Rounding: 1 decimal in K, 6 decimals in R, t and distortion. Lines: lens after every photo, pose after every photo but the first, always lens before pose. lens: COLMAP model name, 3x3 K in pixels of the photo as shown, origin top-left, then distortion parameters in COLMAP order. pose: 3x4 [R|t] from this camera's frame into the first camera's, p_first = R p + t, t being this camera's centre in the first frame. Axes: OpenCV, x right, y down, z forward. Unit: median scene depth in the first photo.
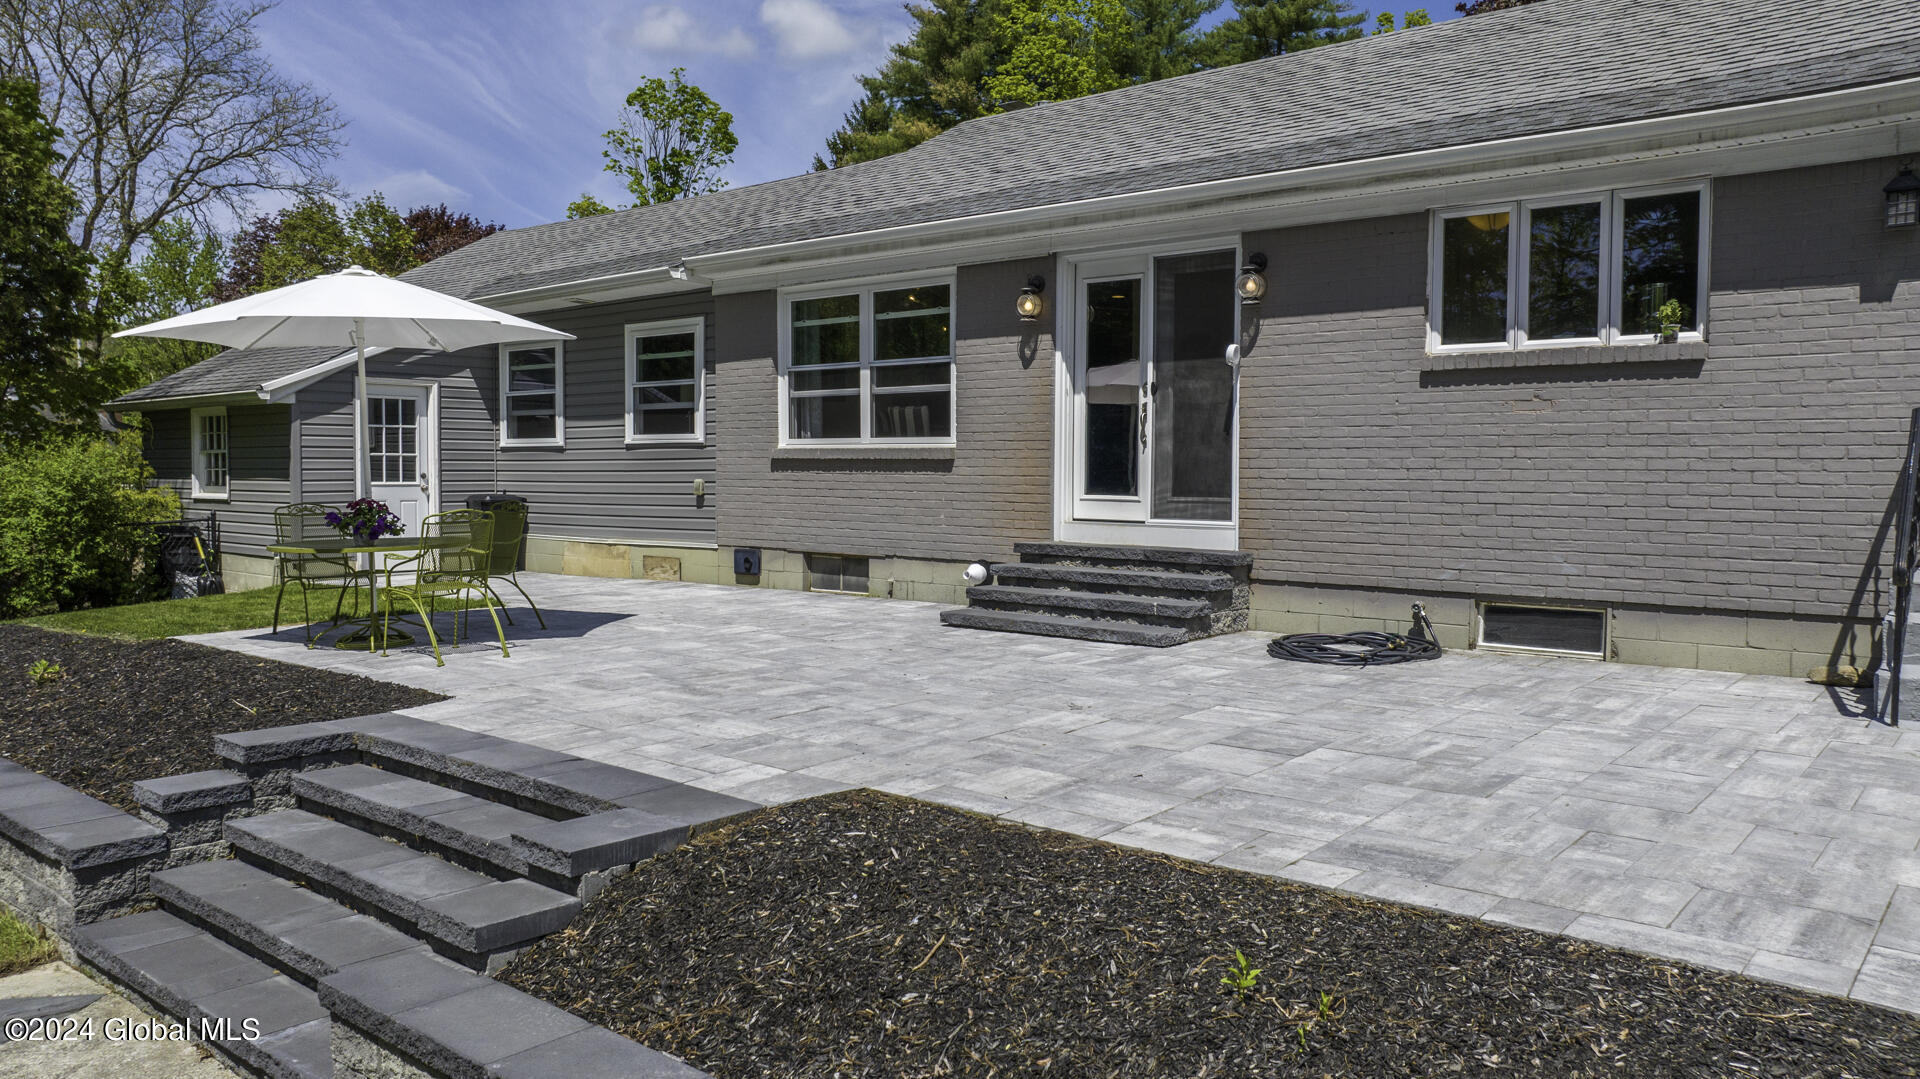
lens RADIAL K [[1348.2, 0, 964.0], [0, 1348.2, 531.5], [0, 0, 1]] dist [-0.037383, 0.034625]
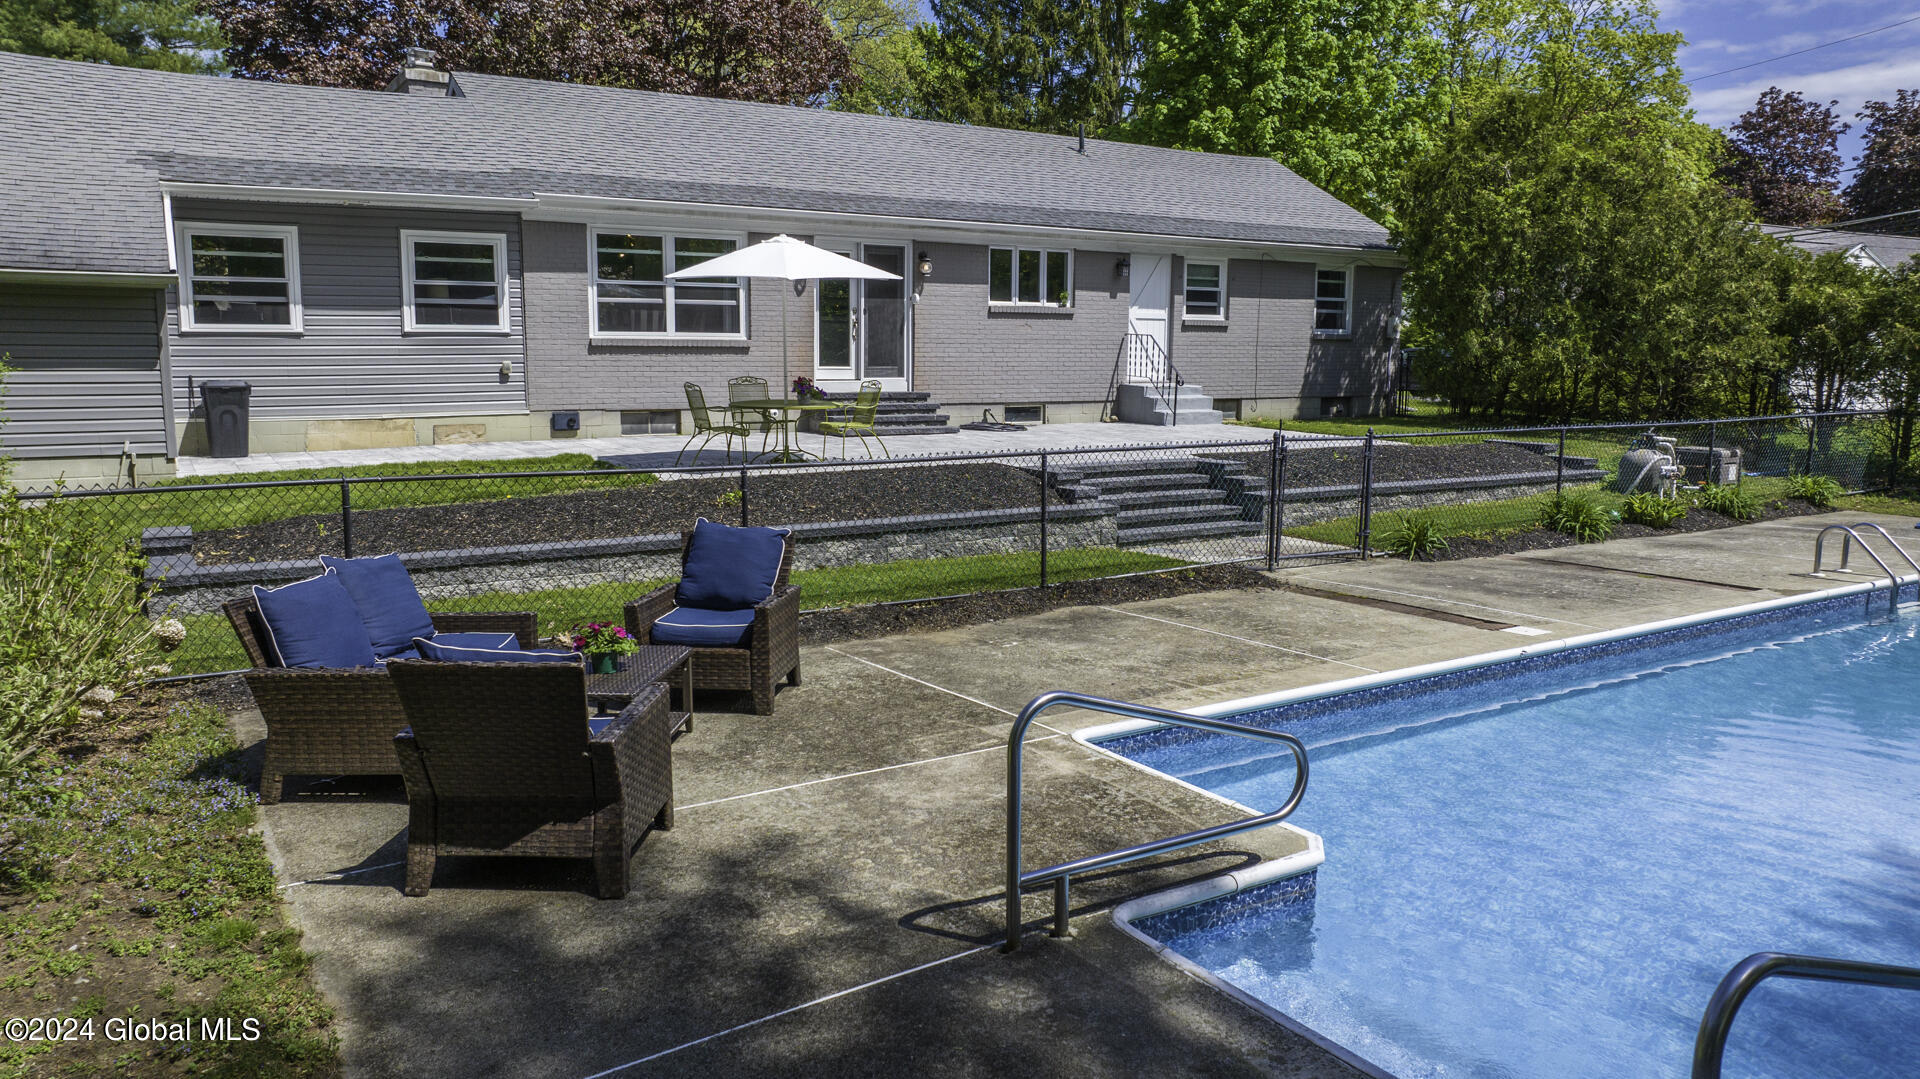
lens RADIAL K [[1348.2, 0, 966.1], [0, 1348.2, 545.5], [0, 0, 1]] dist [-0.037383, 0.034625]
pose [[0.313831, -0.144153, 0.938472, -1.521562], [0.036463, 0.989508, 0.139799, -0.032496], [-0.948778, -0.009653, 0.315795, 0.202540]]
